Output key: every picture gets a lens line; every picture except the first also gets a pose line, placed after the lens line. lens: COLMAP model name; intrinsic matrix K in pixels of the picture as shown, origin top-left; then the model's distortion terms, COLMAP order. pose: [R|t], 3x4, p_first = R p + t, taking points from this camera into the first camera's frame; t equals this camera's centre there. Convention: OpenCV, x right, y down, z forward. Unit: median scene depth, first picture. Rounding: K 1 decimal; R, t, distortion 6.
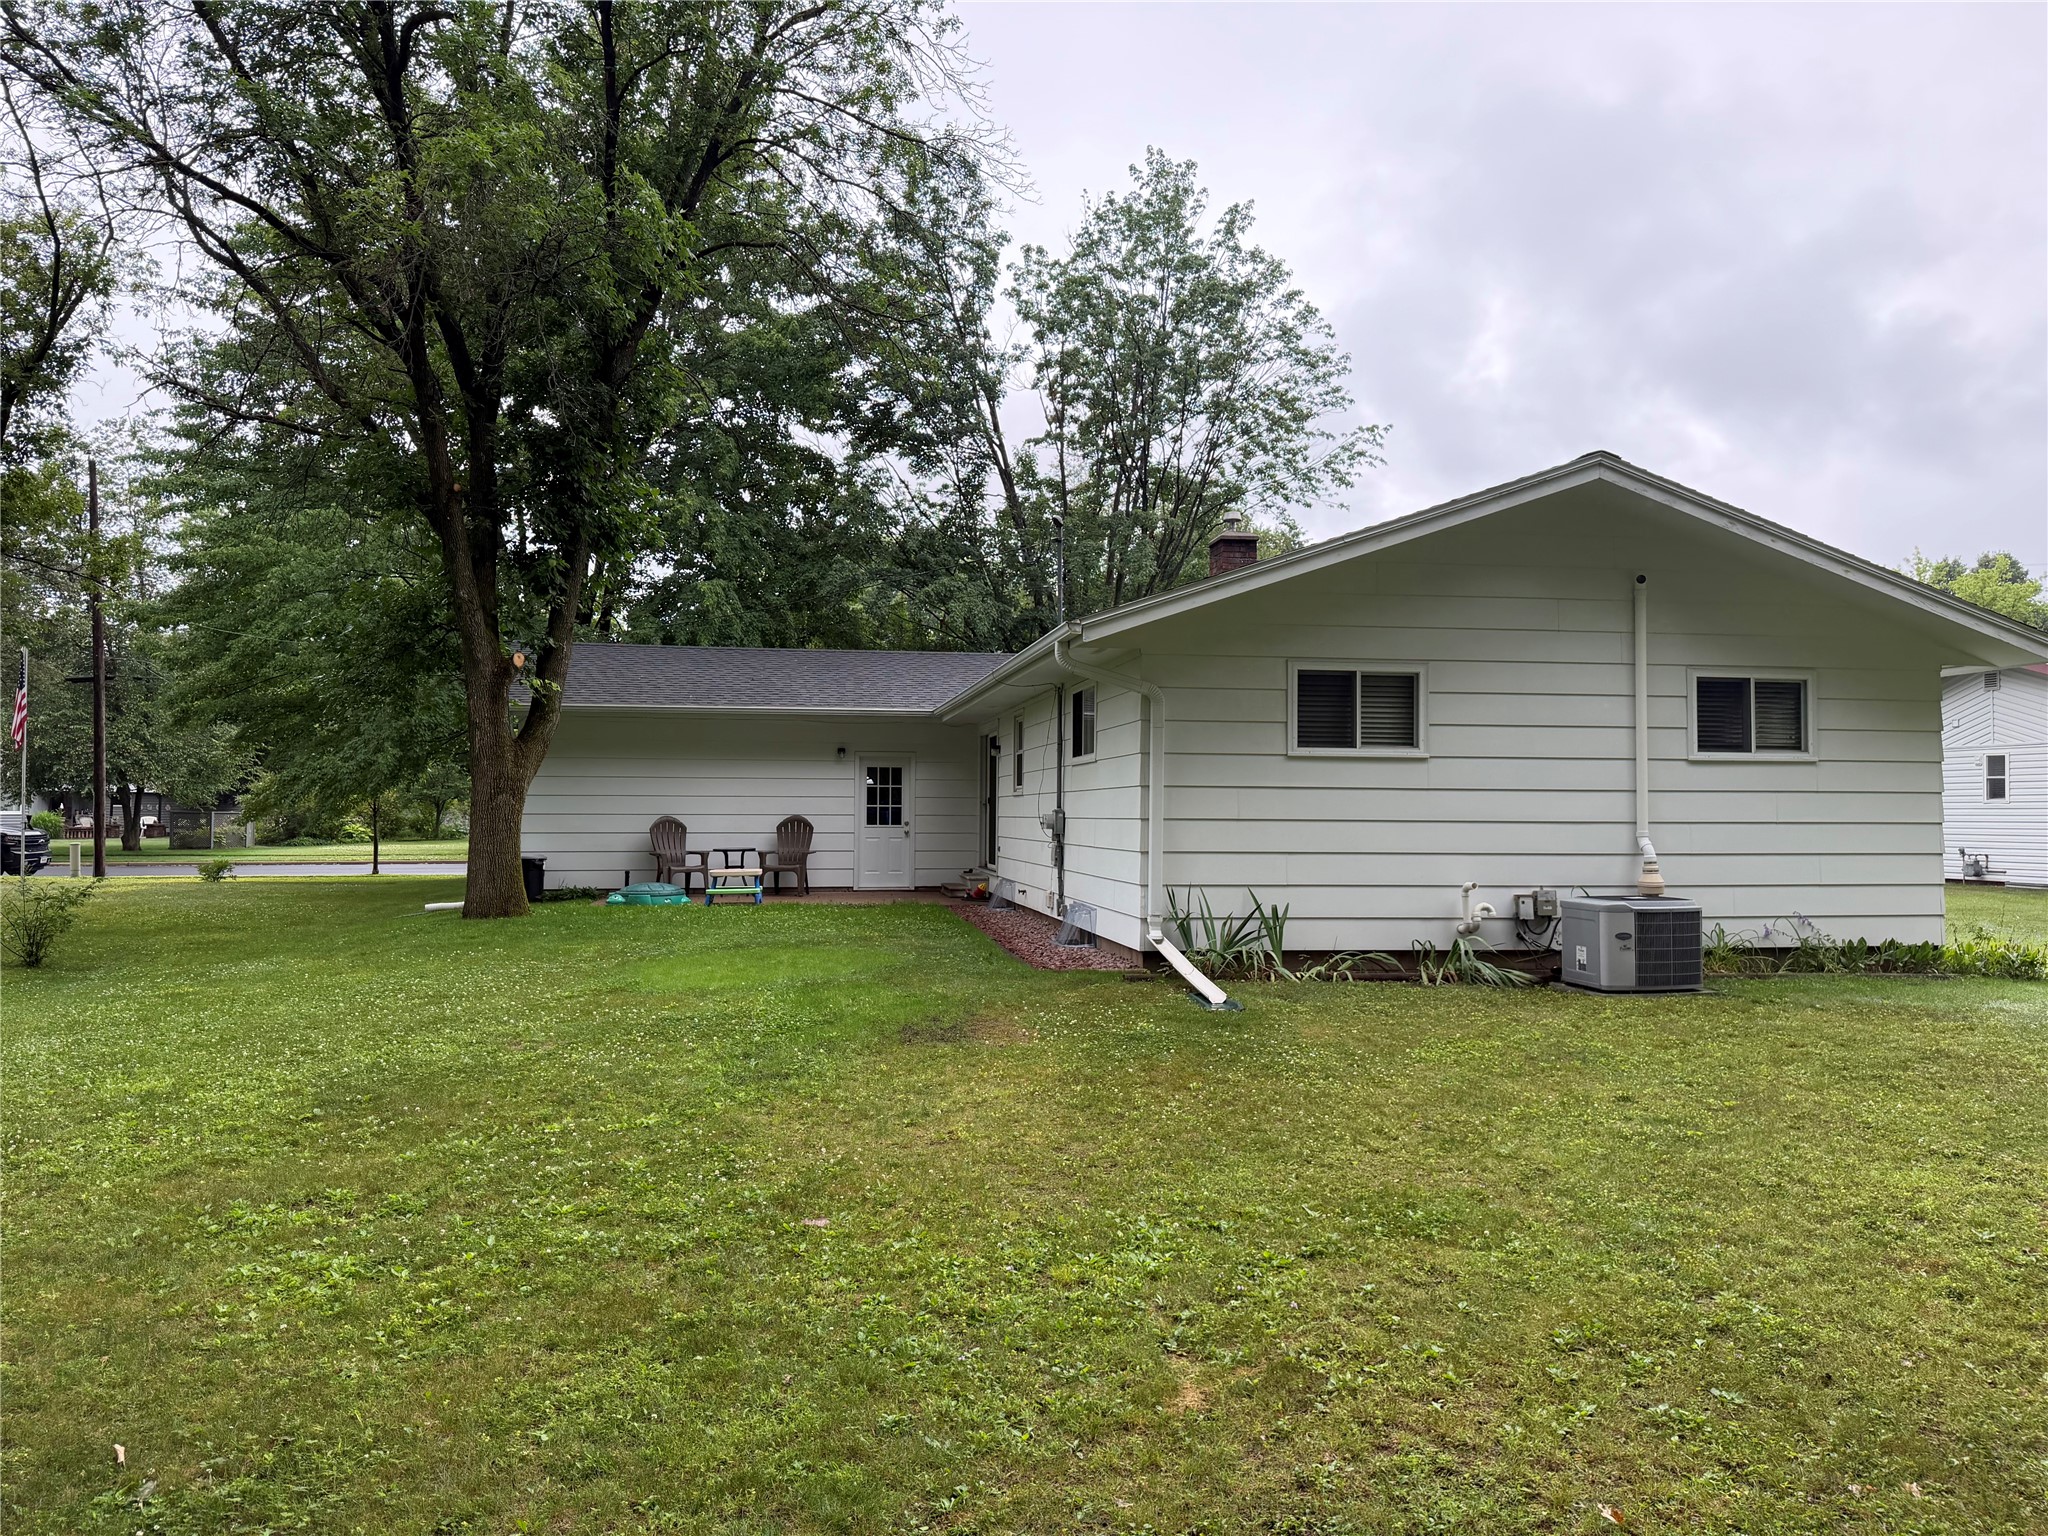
lens RADIAL K [[1435.4, 0, 1028.0], [0, 1435.4, 774.7], [0, 0, 1]] dist [0.129576, -0.183102]
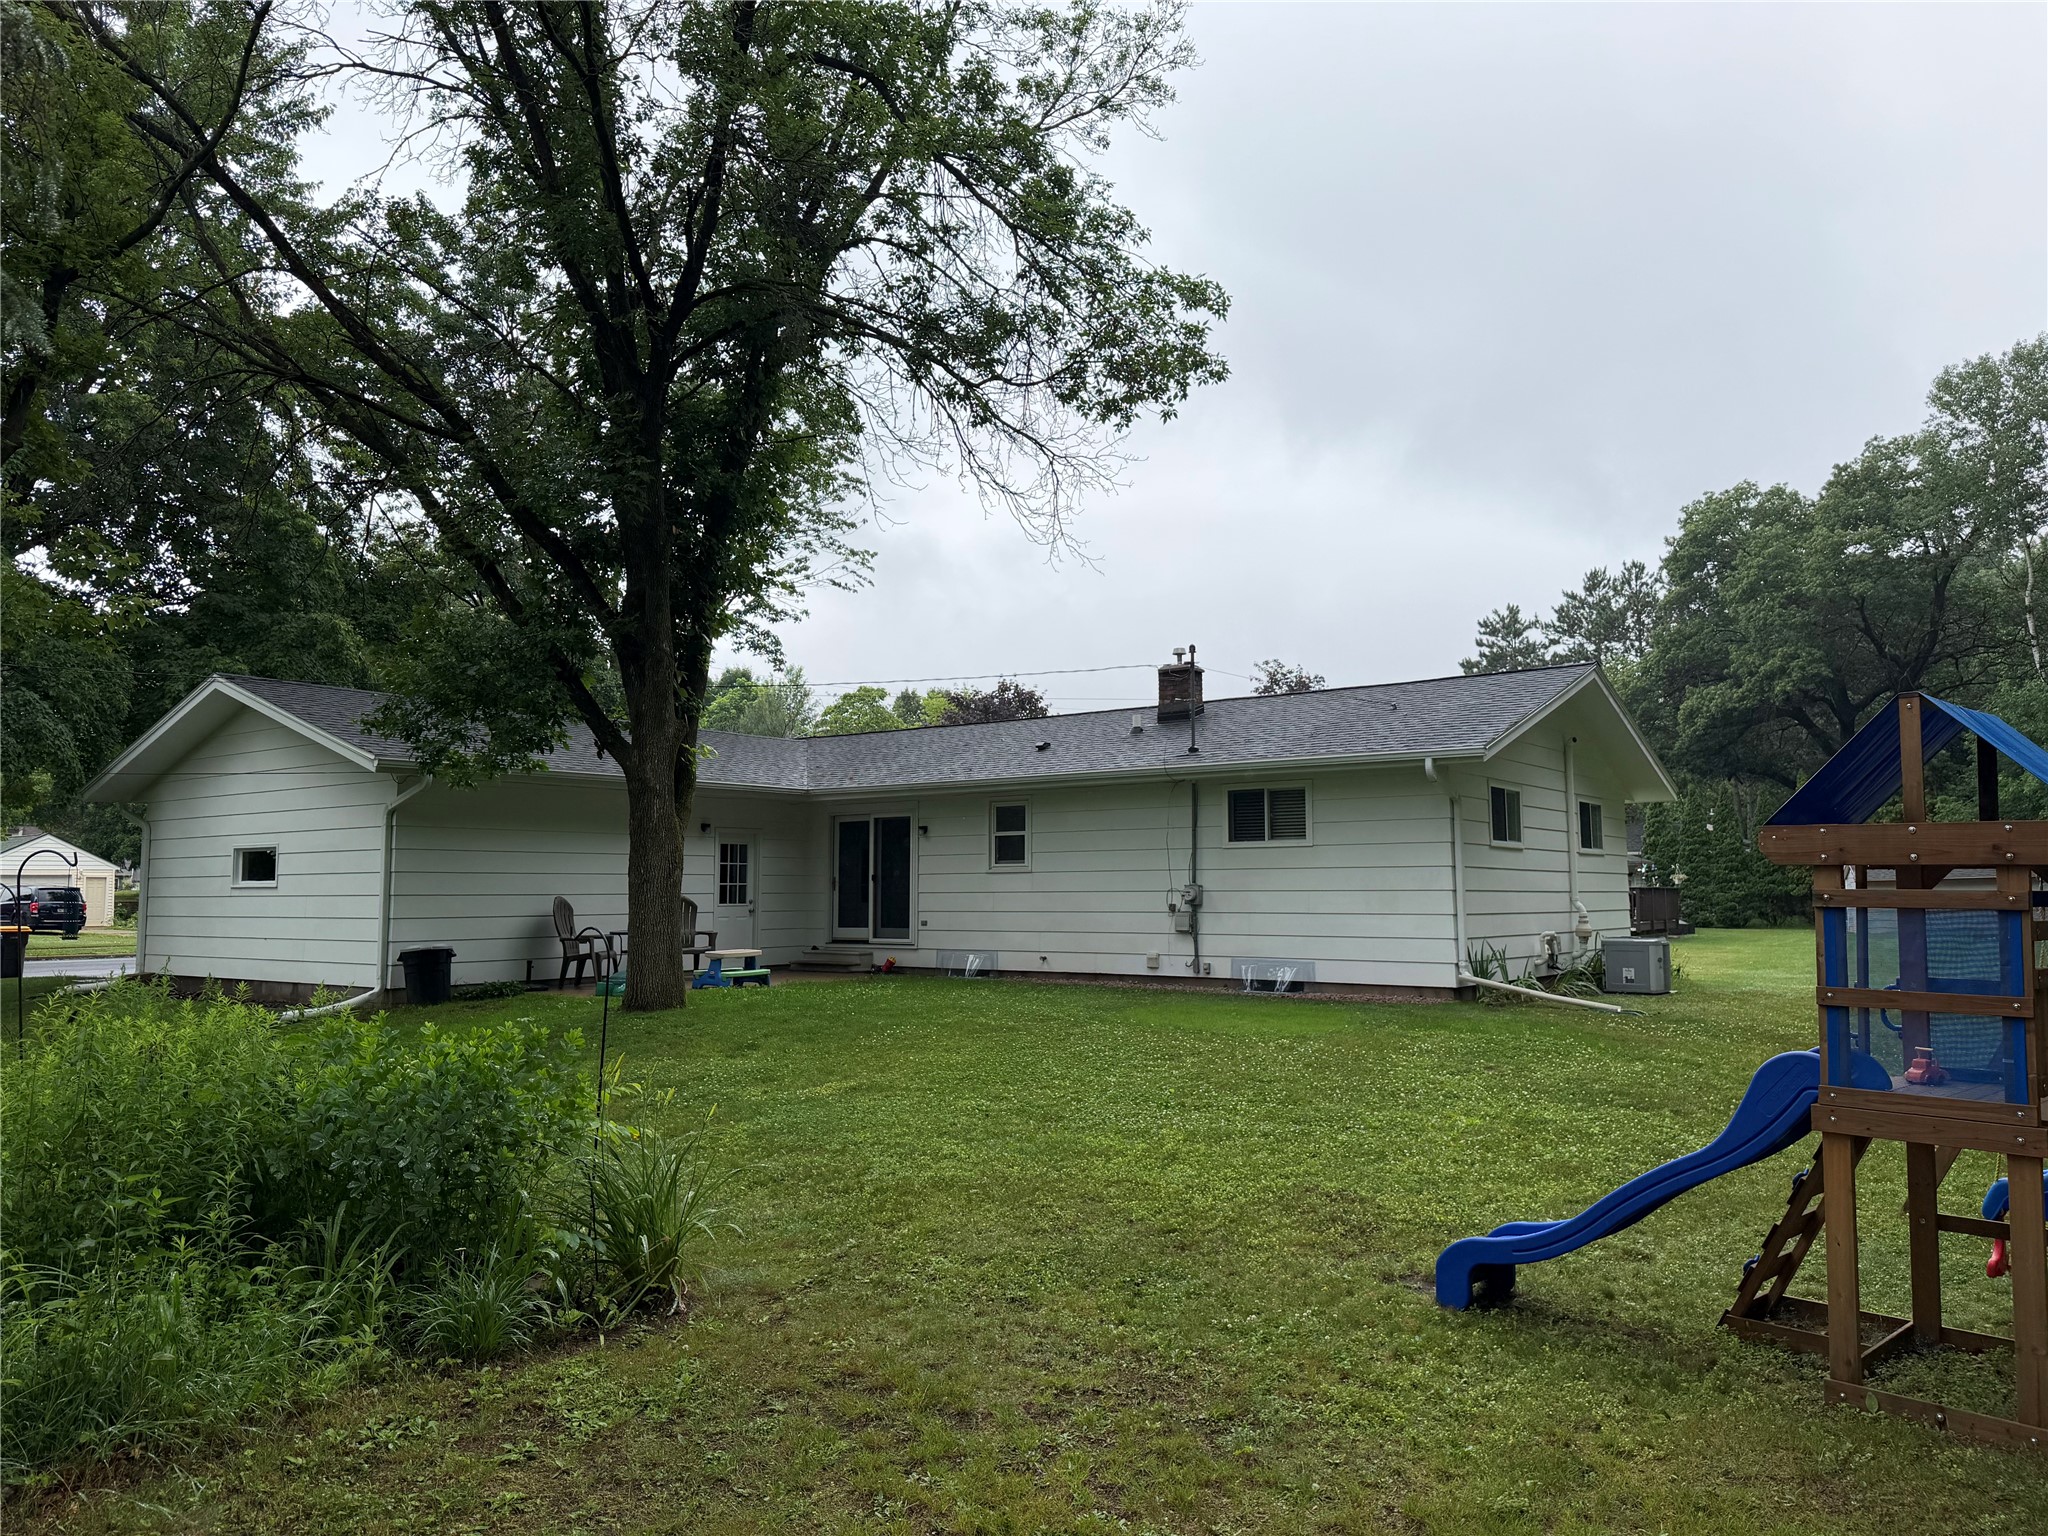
lens RADIAL K [[1435.4, 0, 1028.0], [0, 1435.4, 774.7], [0, 0, 1]] dist [0.129576, -0.183102]
pose [[0.744727, 0.041227, 0.666095, -0.636073], [-0.008949, 0.998617, -0.051802, -0.004078], [-0.667309, 0.032618, 0.744066, 0.117974]]
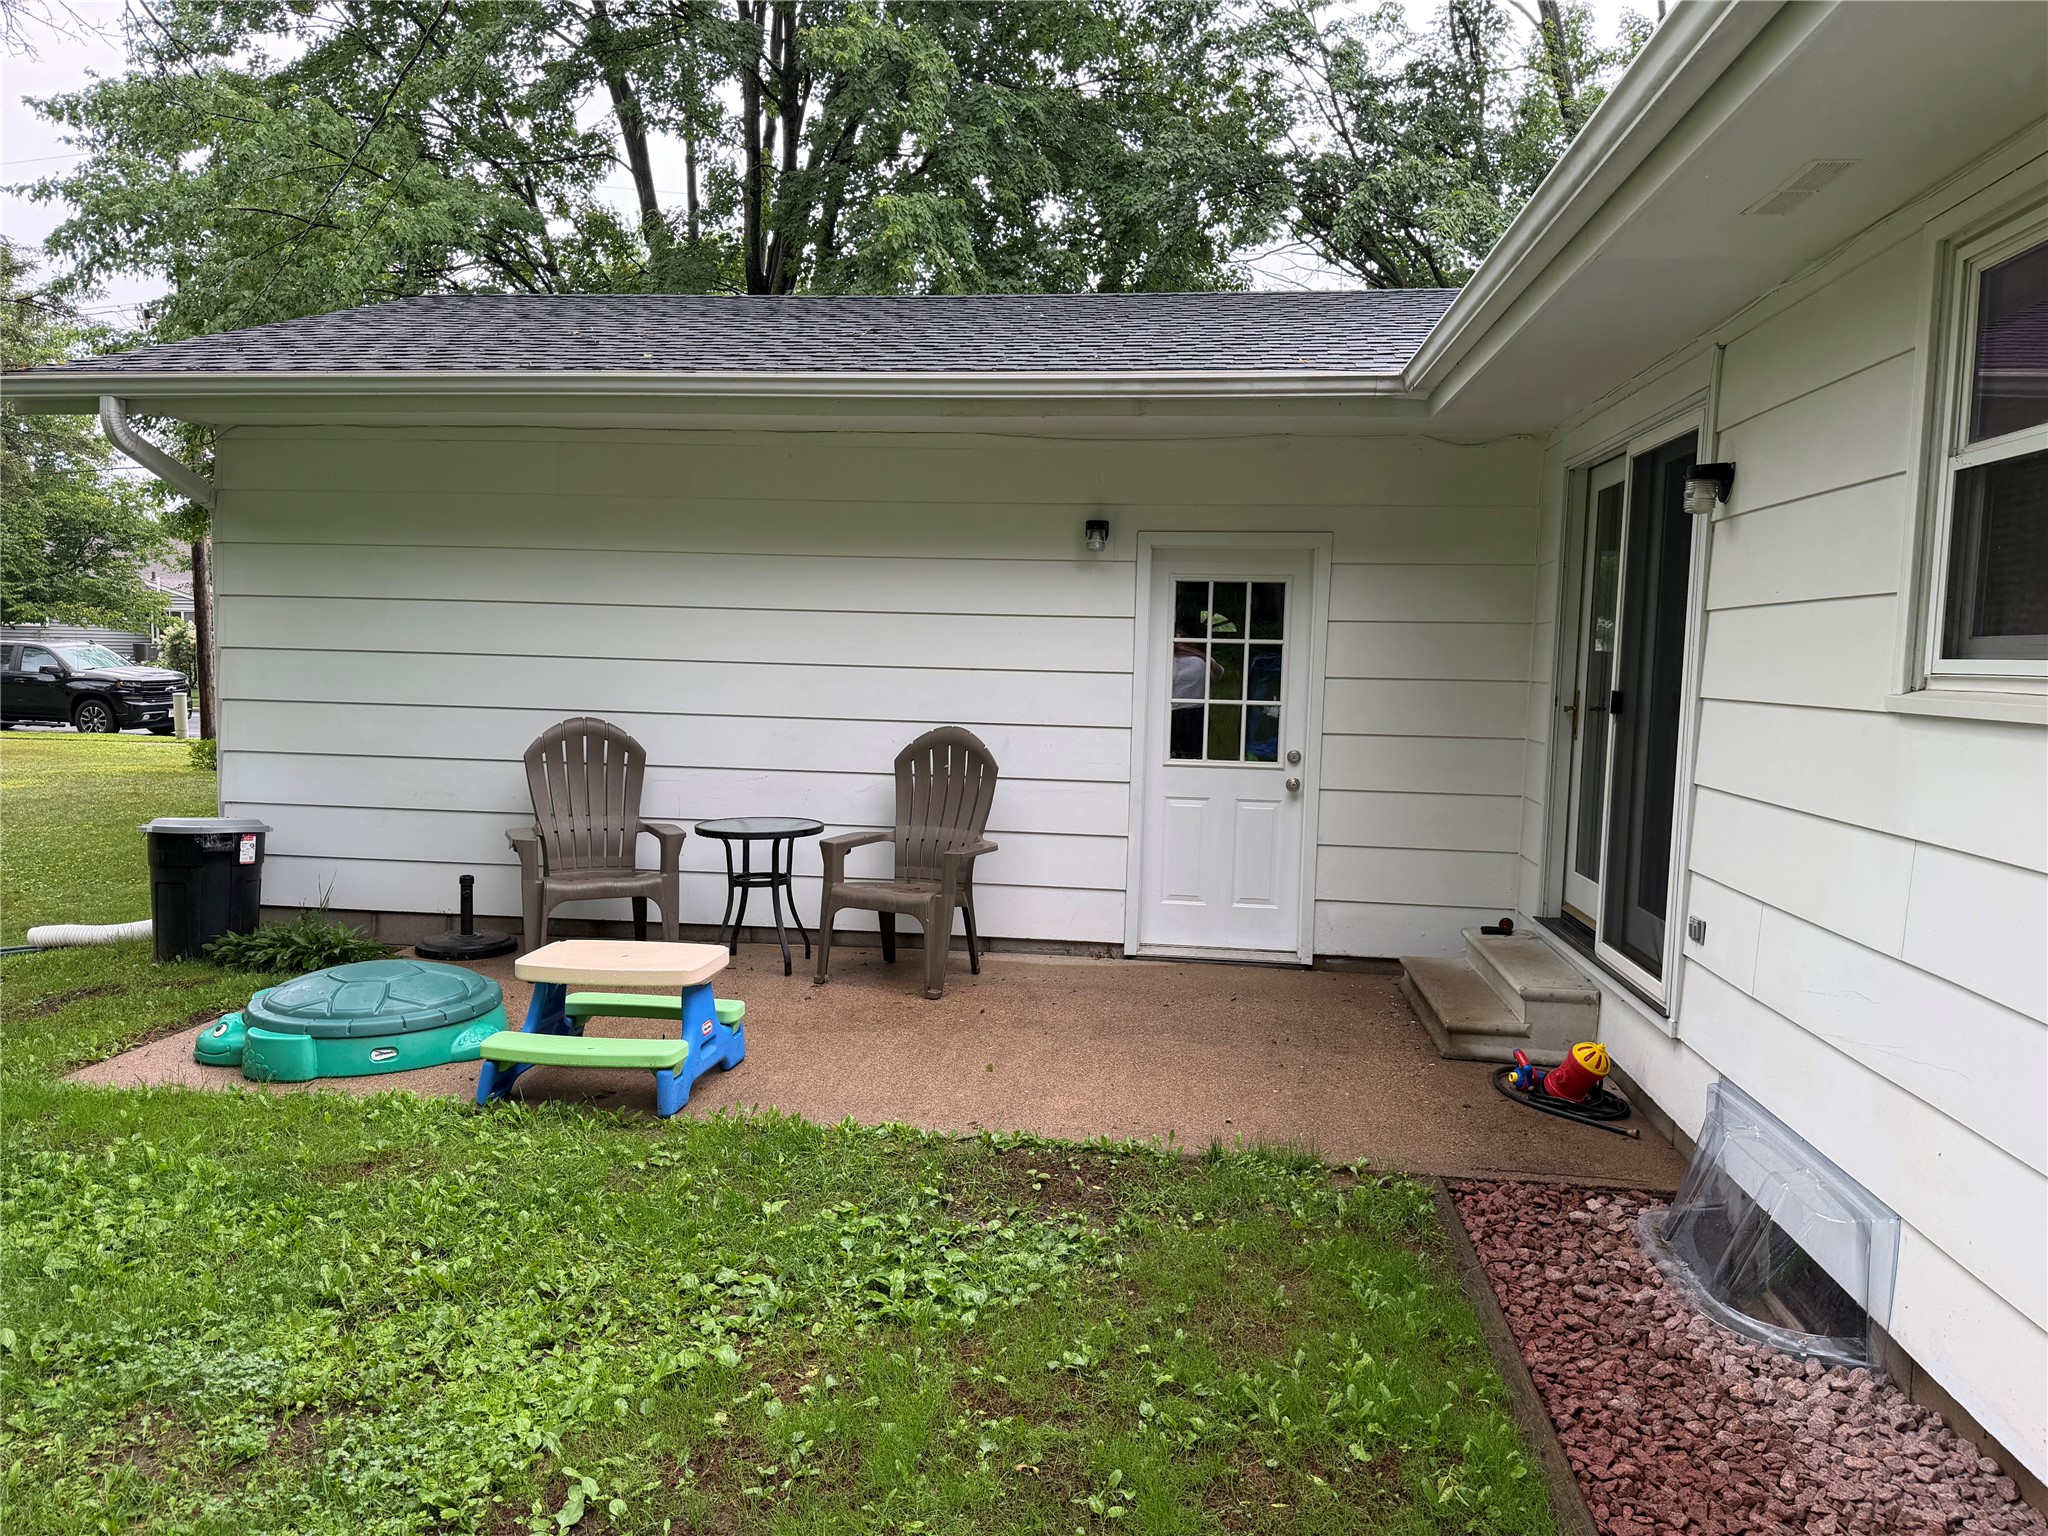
lens RADIAL K [[1435.4, 0, 1028.0], [0, 1435.4, 774.7], [0, 0, 1]] dist [0.129576, -0.183102]
pose [[0.957565, 0.041860, -0.285161, -0.051119], [-0.011872, 0.994285, 0.106092, 0.004287], [0.287973, -0.098204, 0.952590, 0.695843]]
